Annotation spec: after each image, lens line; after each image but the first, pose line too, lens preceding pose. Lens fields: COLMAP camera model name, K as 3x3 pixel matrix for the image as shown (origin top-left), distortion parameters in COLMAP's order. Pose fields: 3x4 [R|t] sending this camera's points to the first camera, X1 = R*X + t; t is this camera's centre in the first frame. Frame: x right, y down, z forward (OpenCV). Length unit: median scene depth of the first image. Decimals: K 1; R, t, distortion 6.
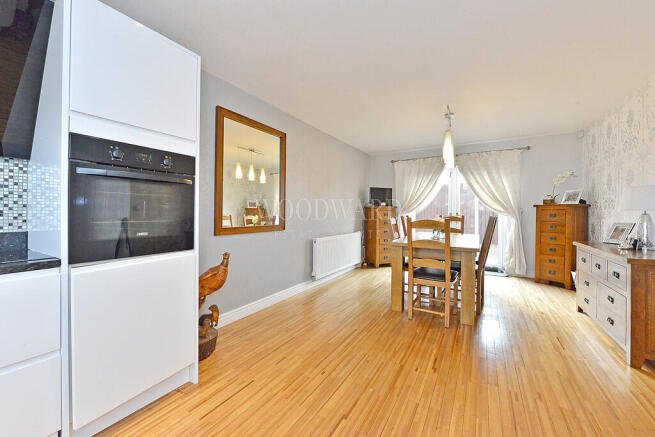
lens RADIAL K [[258.3, 0, 326.2], [0, 258.3, 217.3], [0, 0, 1]] dist [-0.010706, -0.000780]
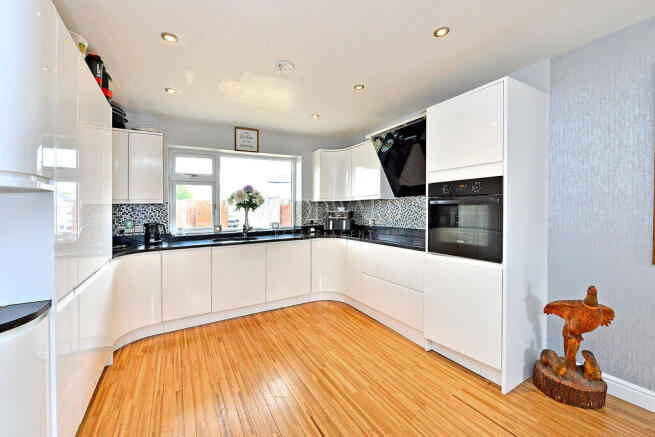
lens RADIAL K [[258.3, 0, 329.9], [0, 258.3, 215.7], [0, 0, 1]] dist [-0.010706, -0.000780]
pose [[-0.471648, 0.019743, -0.881566, 0.395951], [-0.008913, 0.999592, 0.027155, -0.050550], [0.881742, 0.020665, -0.471280, 0.469625]]
